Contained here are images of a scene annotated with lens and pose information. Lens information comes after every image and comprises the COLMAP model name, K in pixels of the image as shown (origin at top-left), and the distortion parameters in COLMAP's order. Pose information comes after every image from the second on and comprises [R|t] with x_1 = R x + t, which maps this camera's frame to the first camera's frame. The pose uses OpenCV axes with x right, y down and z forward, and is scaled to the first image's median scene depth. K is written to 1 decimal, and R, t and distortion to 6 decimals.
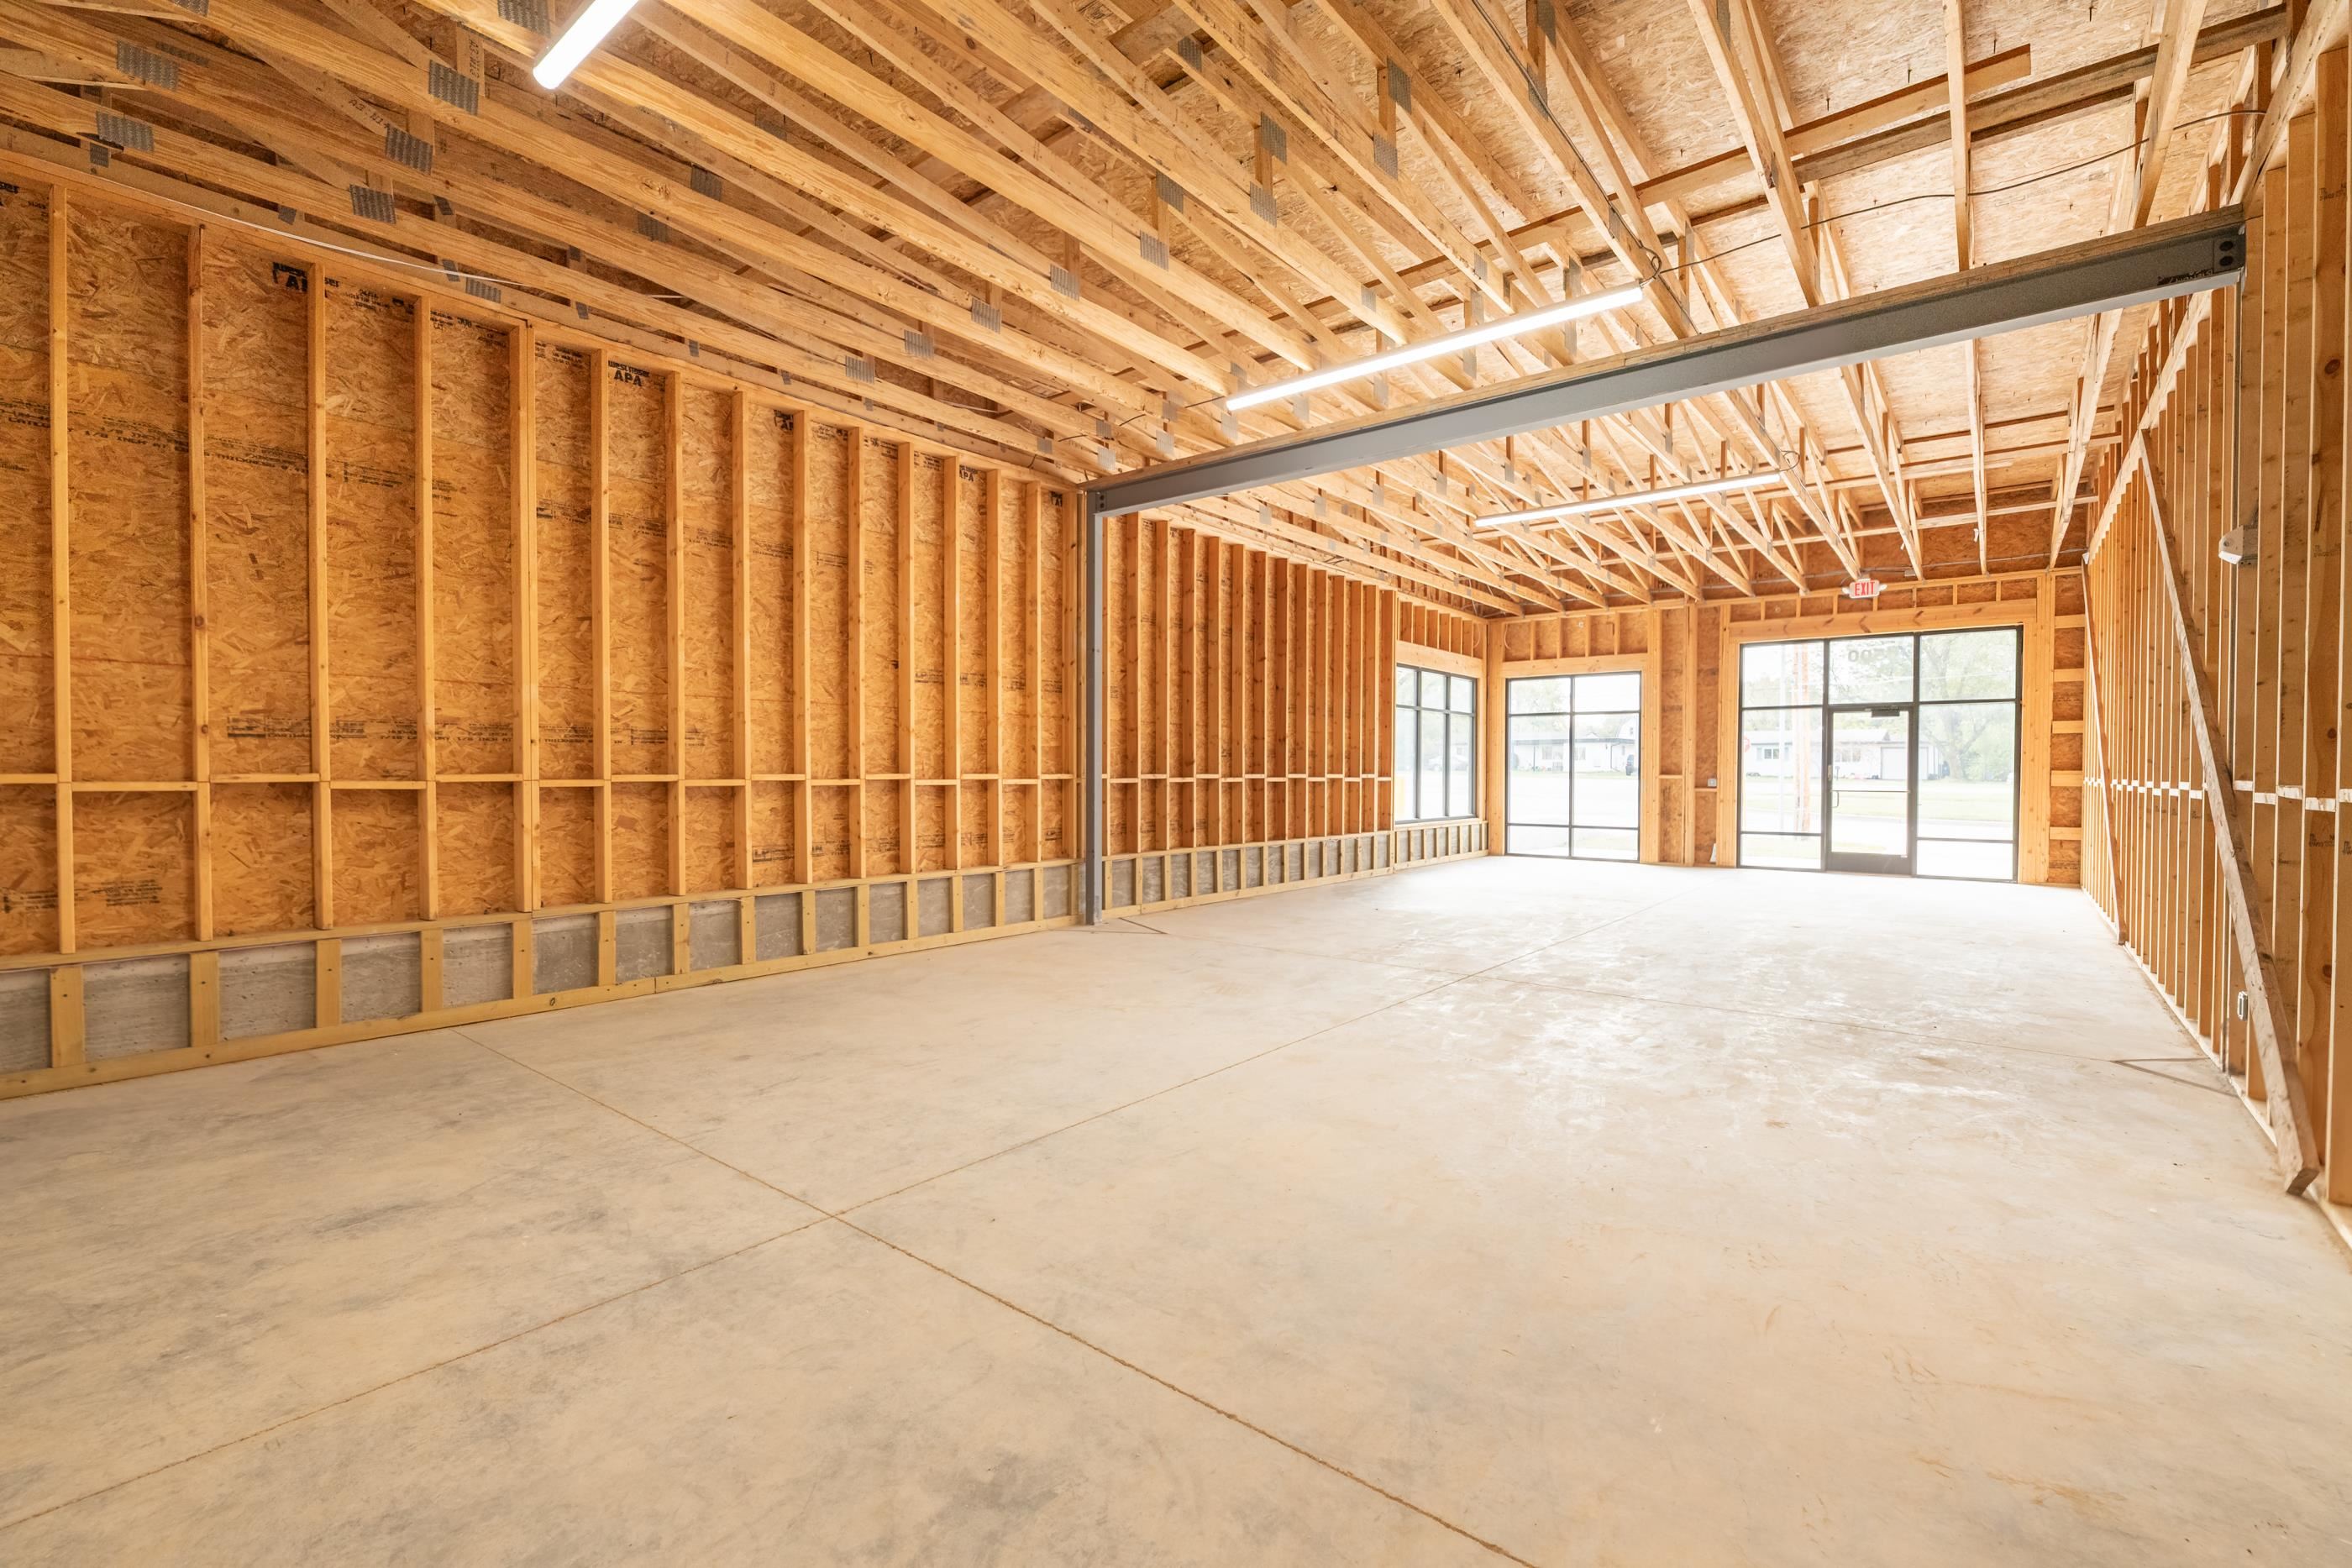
lens RADIAL K [[1019.5, 0, 1174.5], [0, 1019.5, 784.4], [0, 0, 1]] dist [-0.000450, -0.001815]
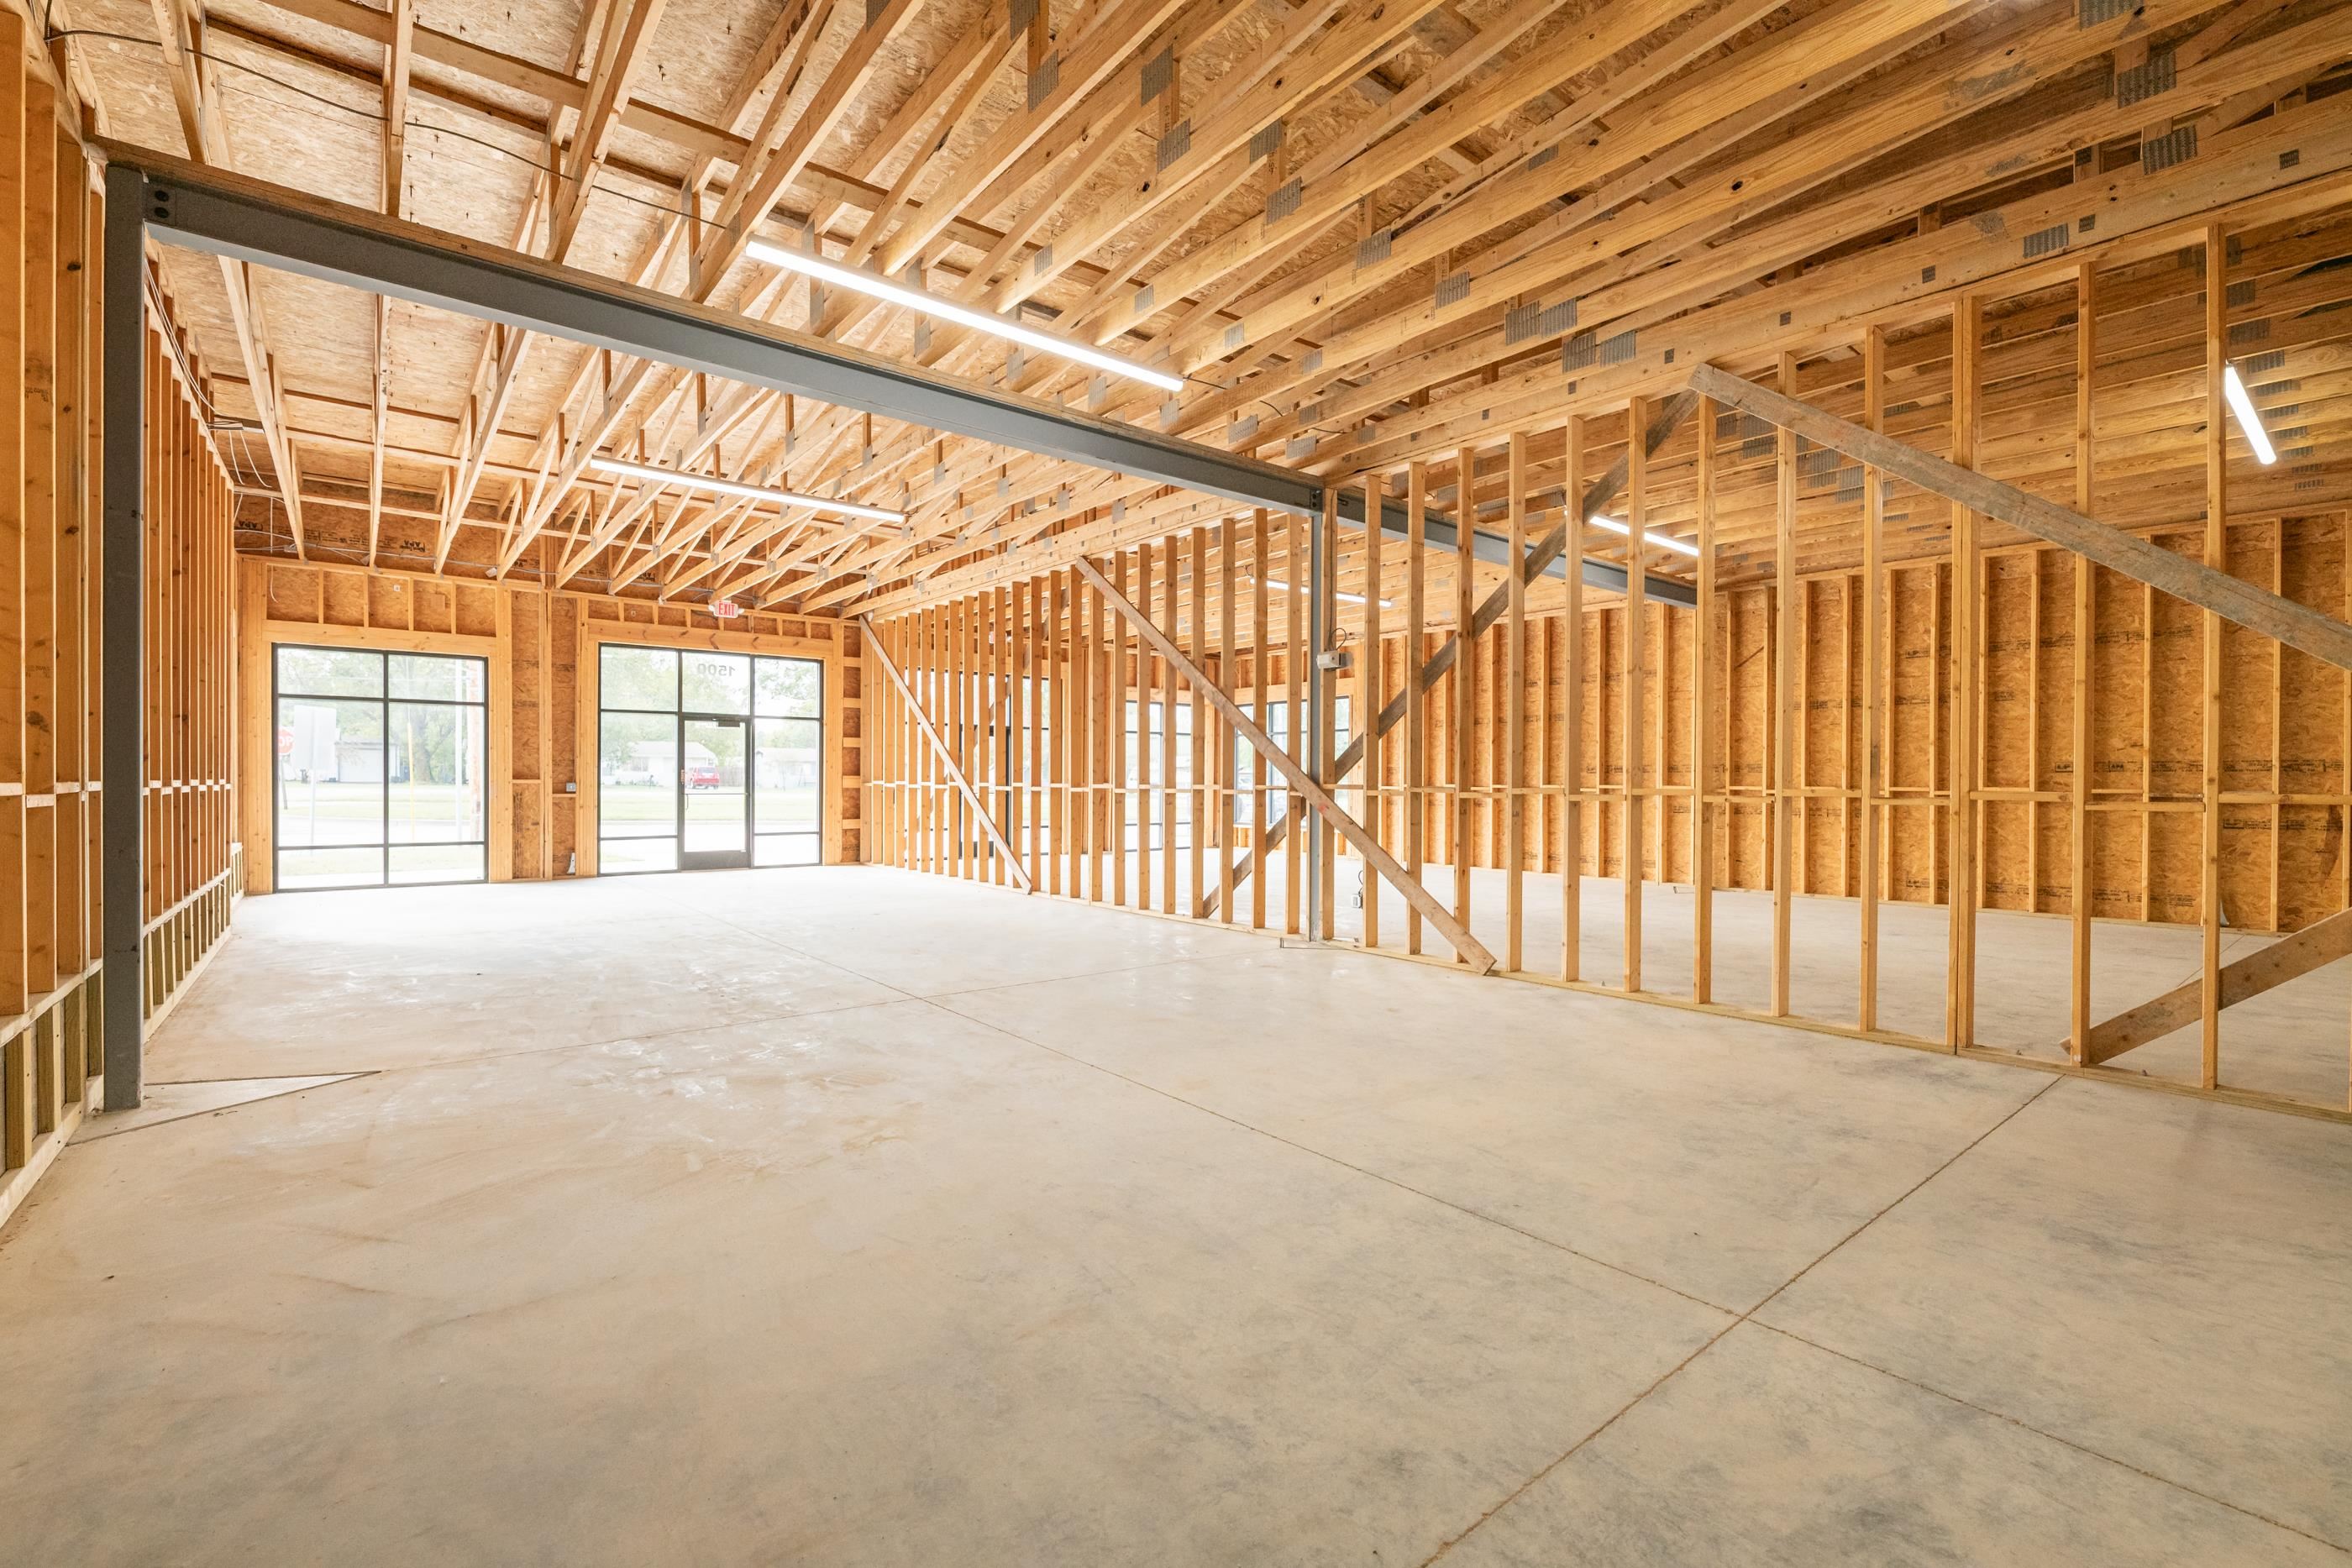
lens RADIAL K [[1019.5, 0, 1174.3], [0, 1019.5, 786.3], [0, 0, 1]] dist [-0.000450, -0.001815]
pose [[0.209234, -0.008260, 0.977831, -0.896683], [0.008385, 0.999943, 0.006653, -0.015294], [-0.977830, 0.006807, 0.209291, 0.920064]]
